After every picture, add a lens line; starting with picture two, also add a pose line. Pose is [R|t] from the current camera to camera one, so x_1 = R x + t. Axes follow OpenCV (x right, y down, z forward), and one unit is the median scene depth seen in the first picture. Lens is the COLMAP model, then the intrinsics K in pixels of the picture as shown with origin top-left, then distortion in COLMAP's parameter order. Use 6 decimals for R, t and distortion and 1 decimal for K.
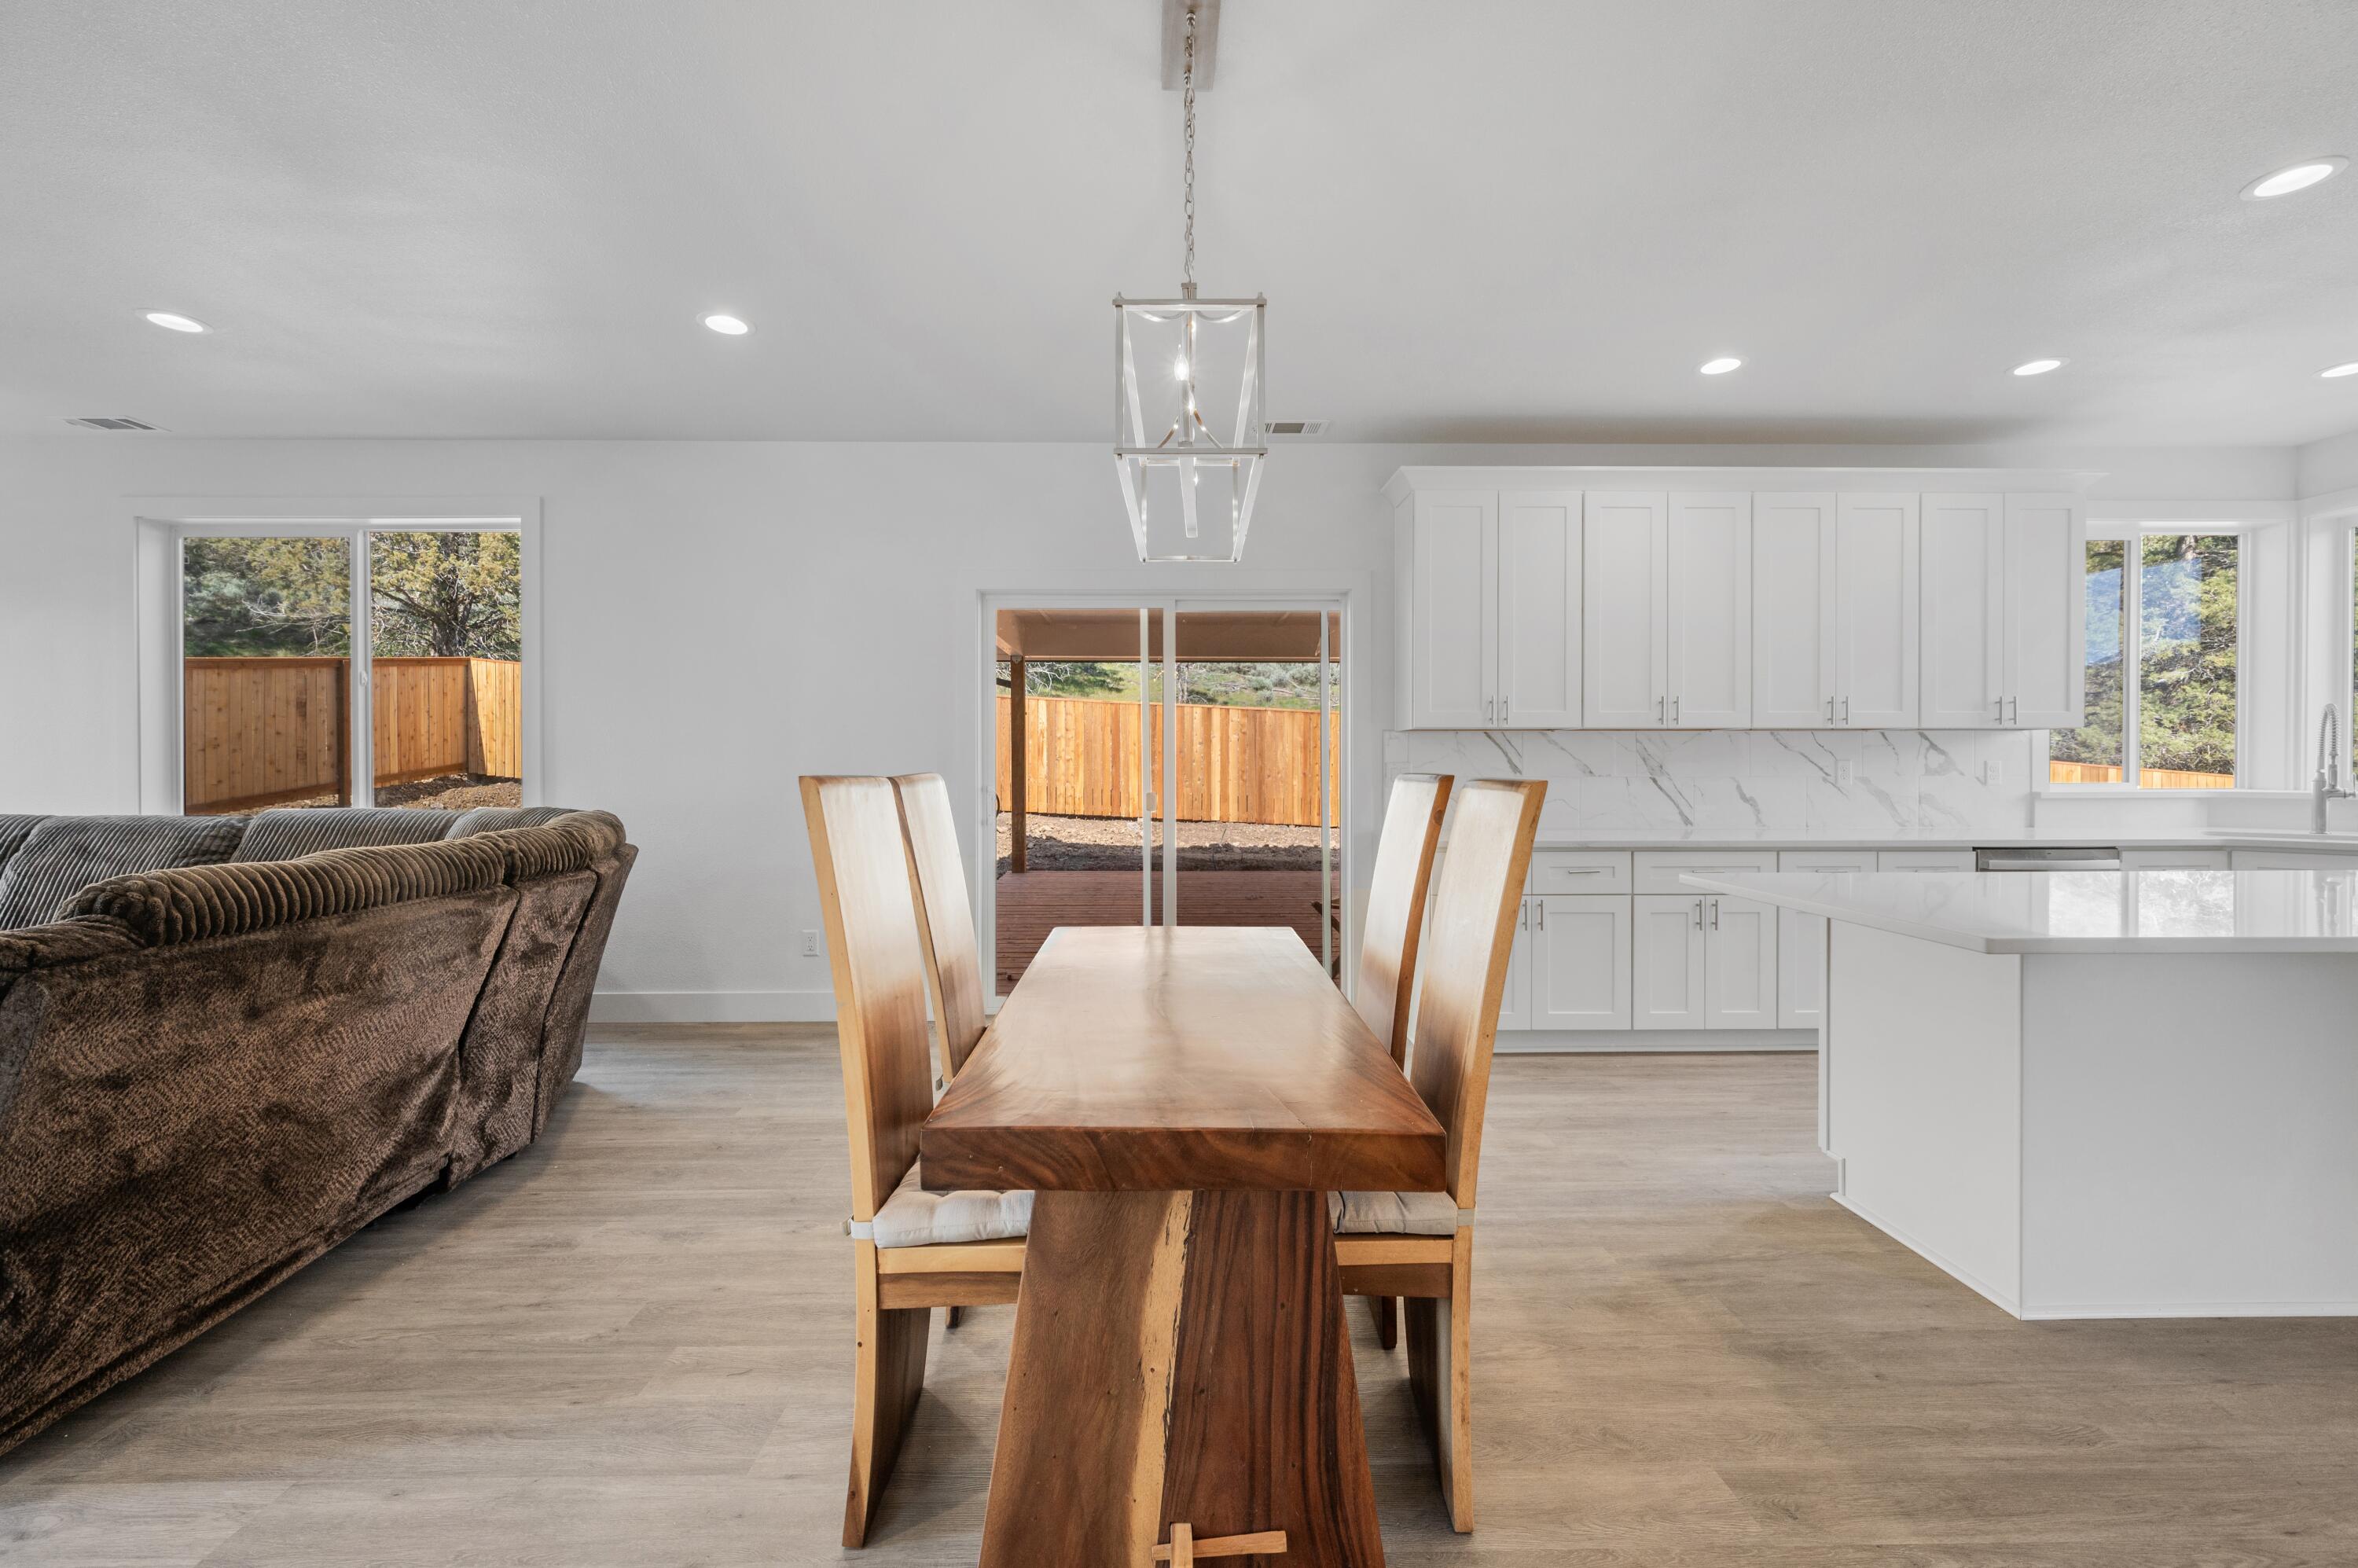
lens RADIAL K [[933.8, 0, 1167.2], [0, 933.8, 775.3], [0, 0, 1]] dist [-0.000944, 0.000313]
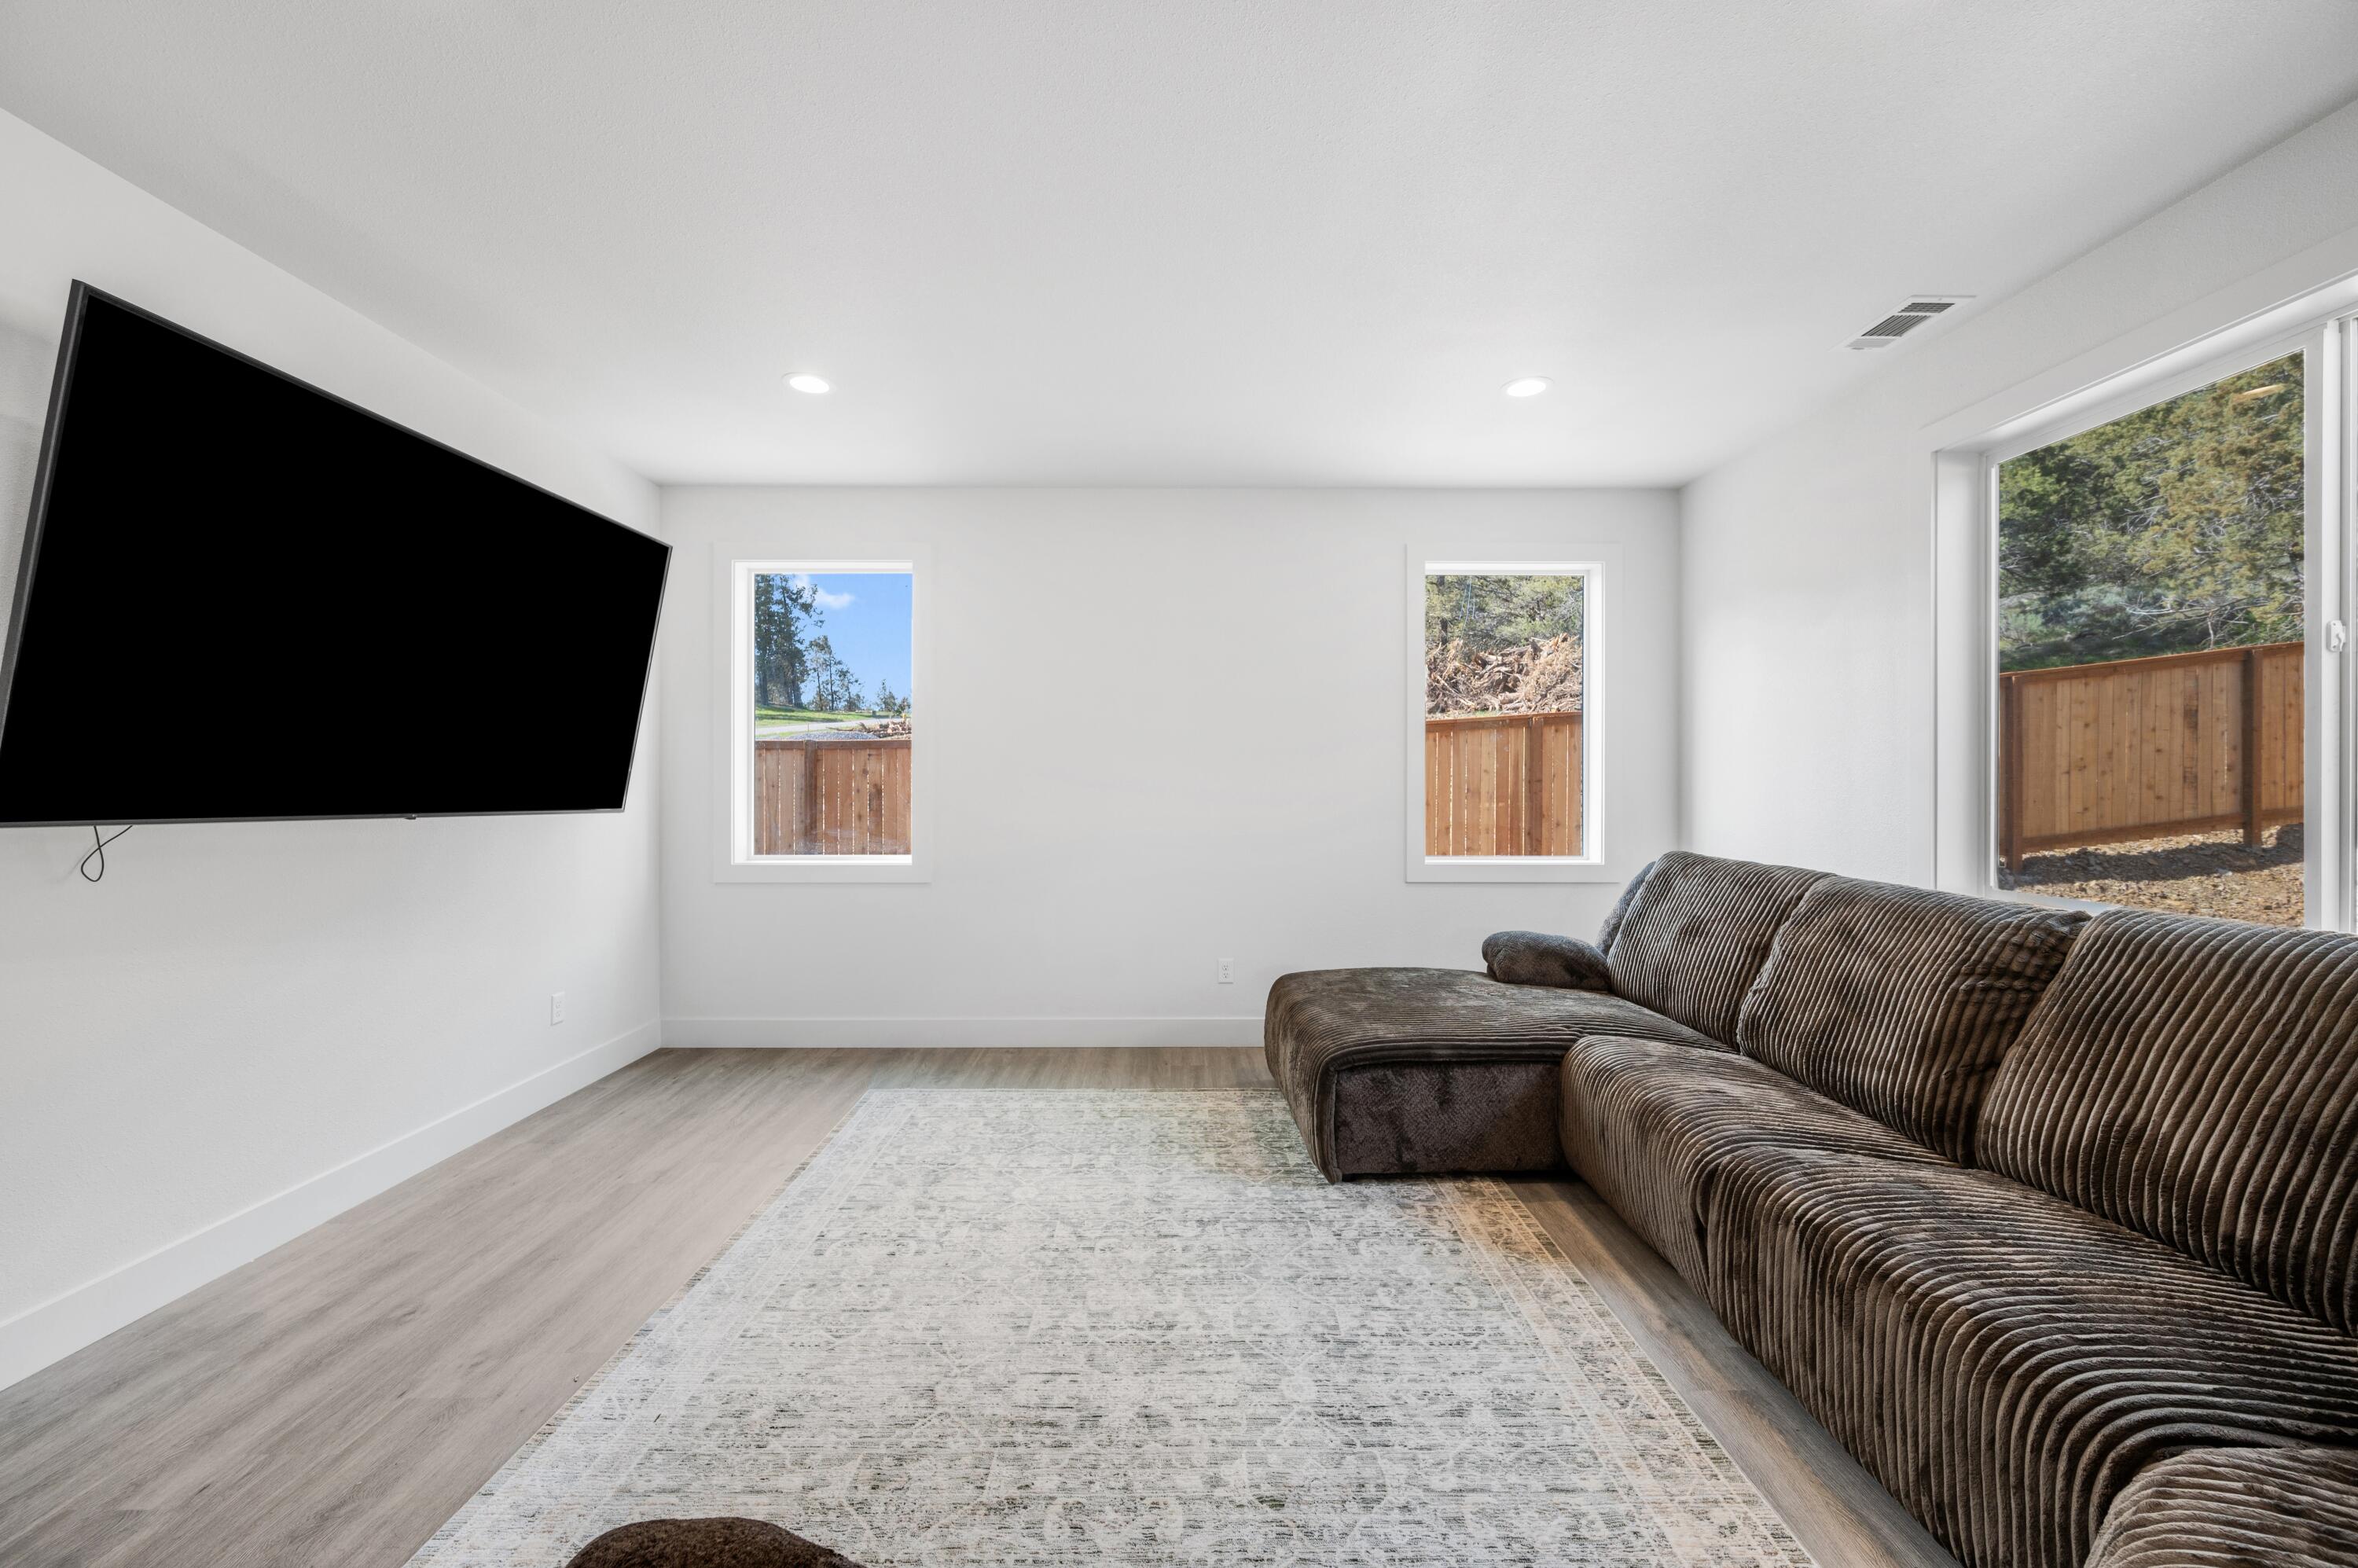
lens RADIAL K [[933.8, 0, 1167.2], [0, 933.8, 775.3], [0, 0, 1]] dist [-0.000944, 0.000313]
pose [[-0.008477, -0.003360, -0.999958, -0.870538], [-0.014792, 0.999885, -0.003234, -0.053448], [0.999855, 0.014764, -0.008526, 0.941040]]
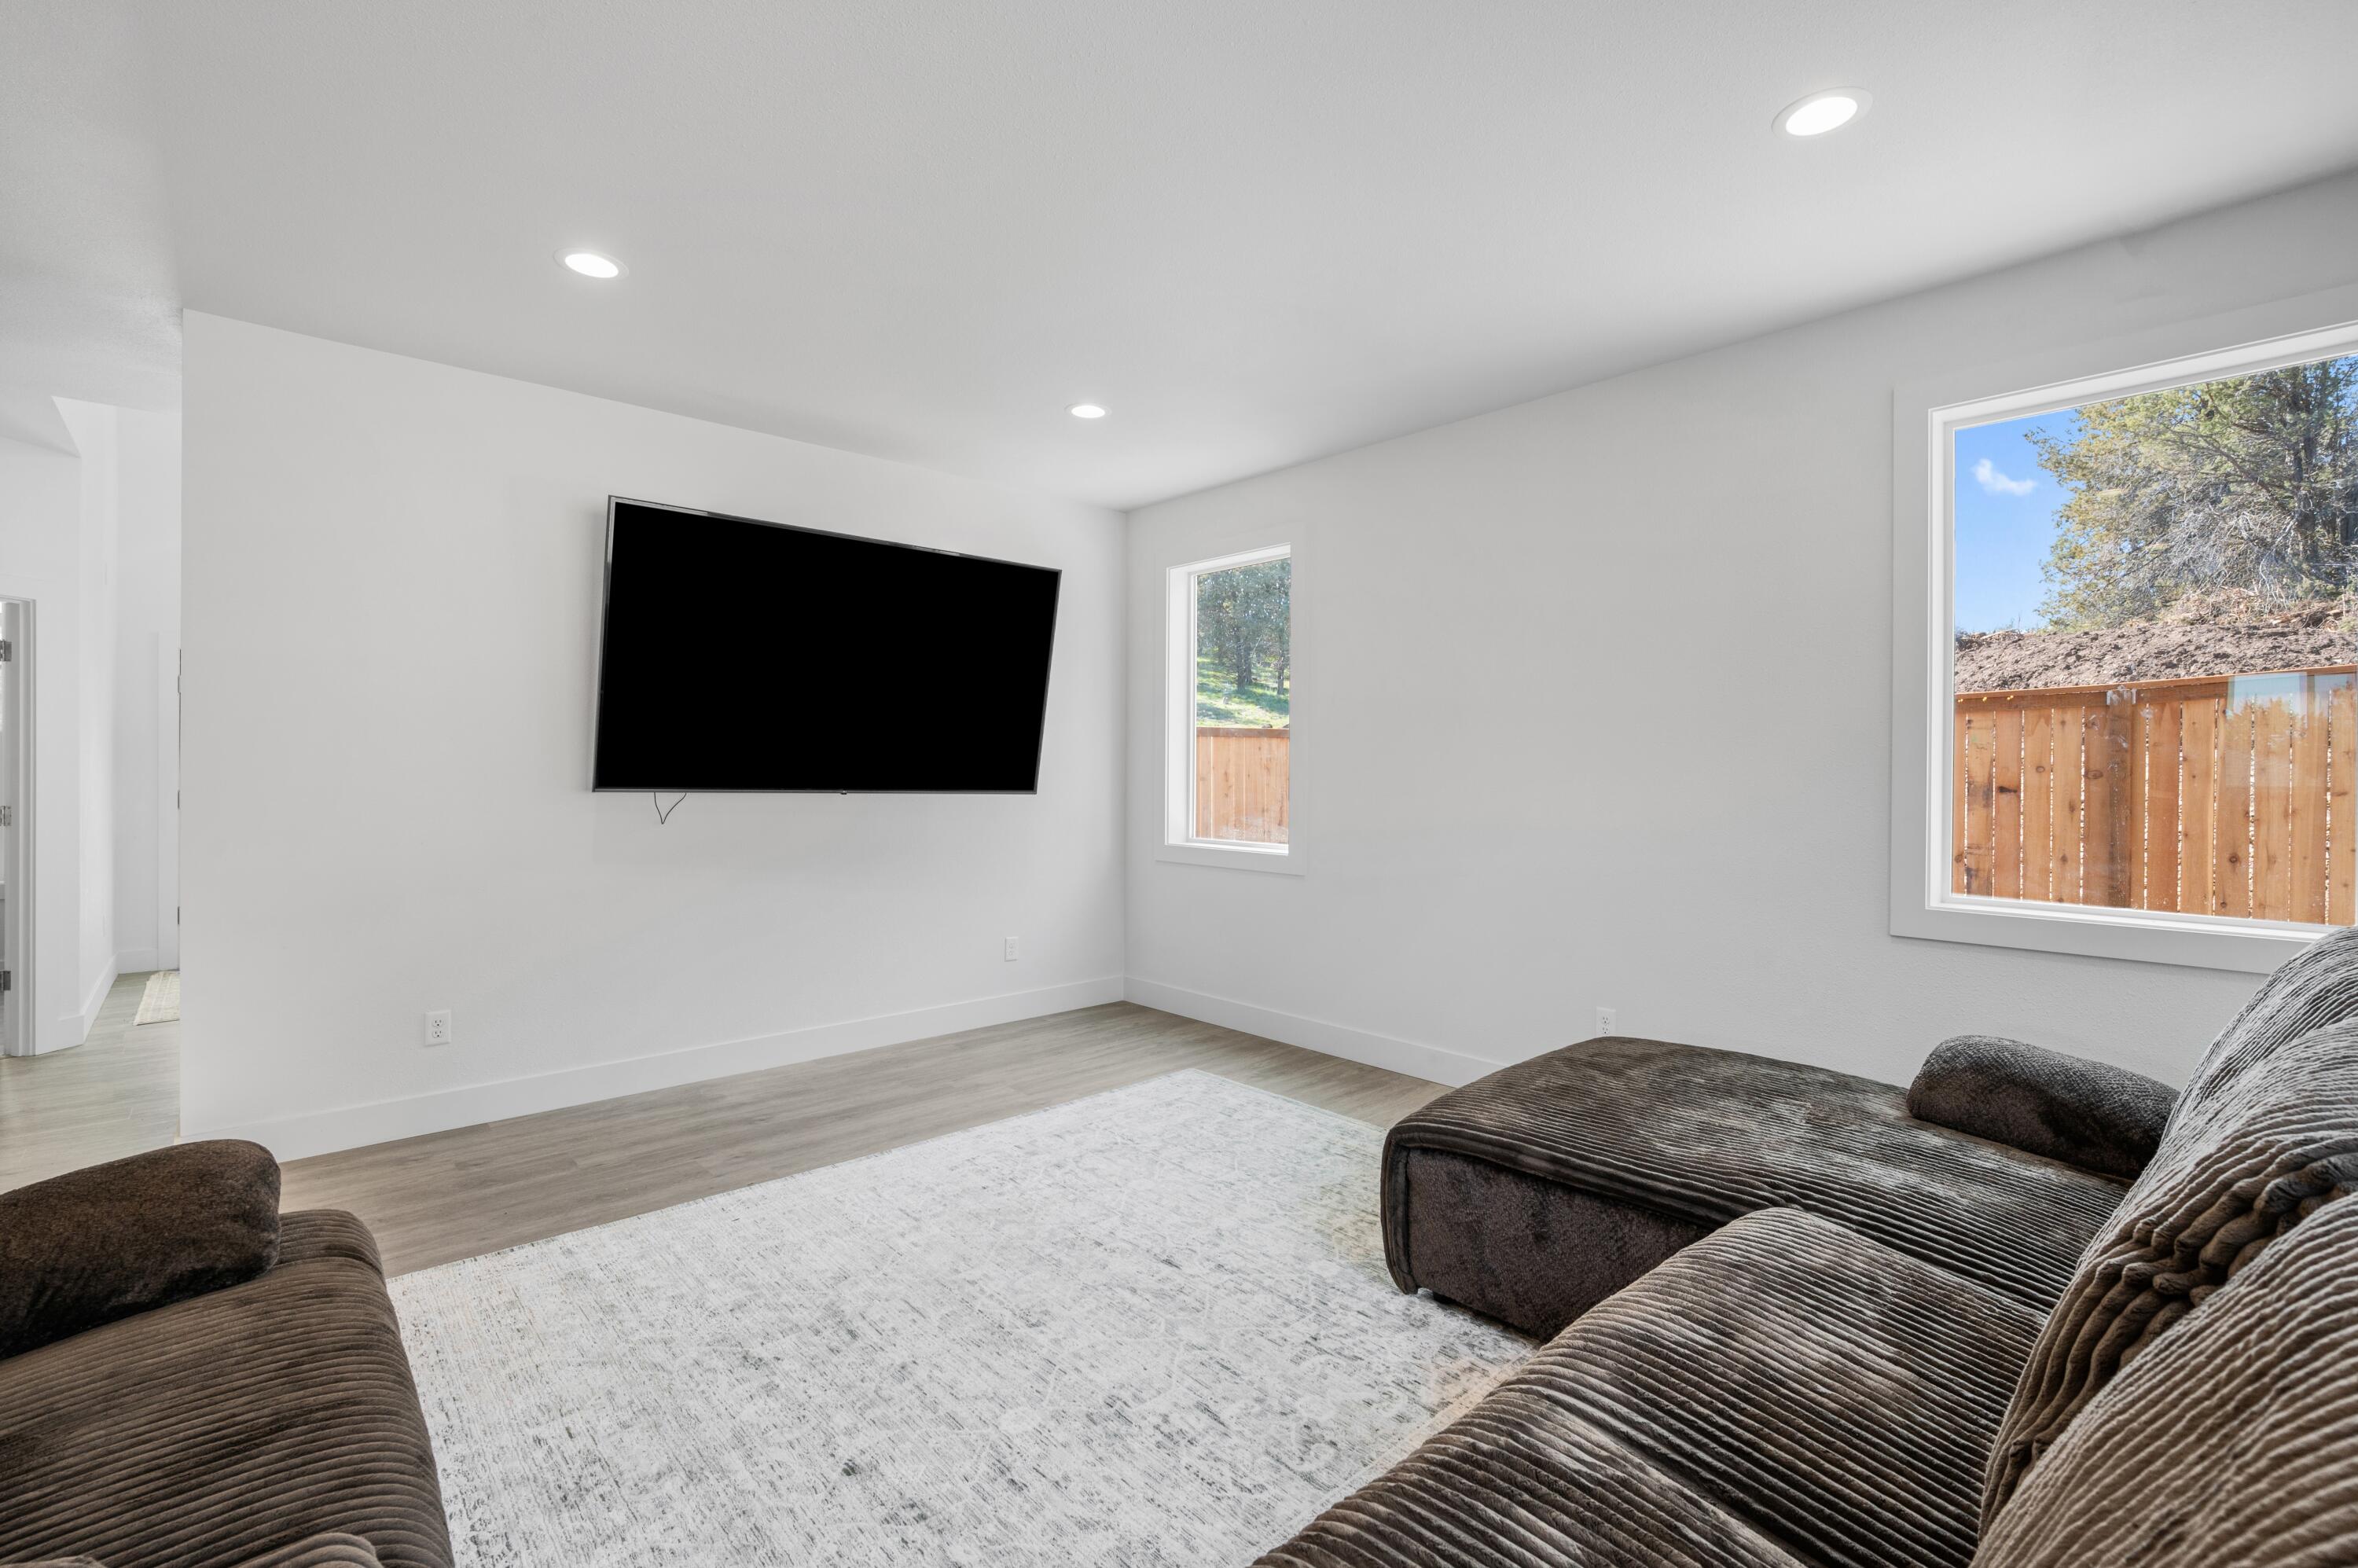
lens RADIAL K [[1042.3, 0, 1178.0], [0, 1042.3, 770.1], [0, 0, 1]] dist [0.001993, 0.000079]
pose [[-0.753465, 0.003486, -0.657479, -1.261615], [-0.006793, 0.999891, 0.013086, -0.066874], [0.657453, 0.014326, -0.753359, 1.856669]]
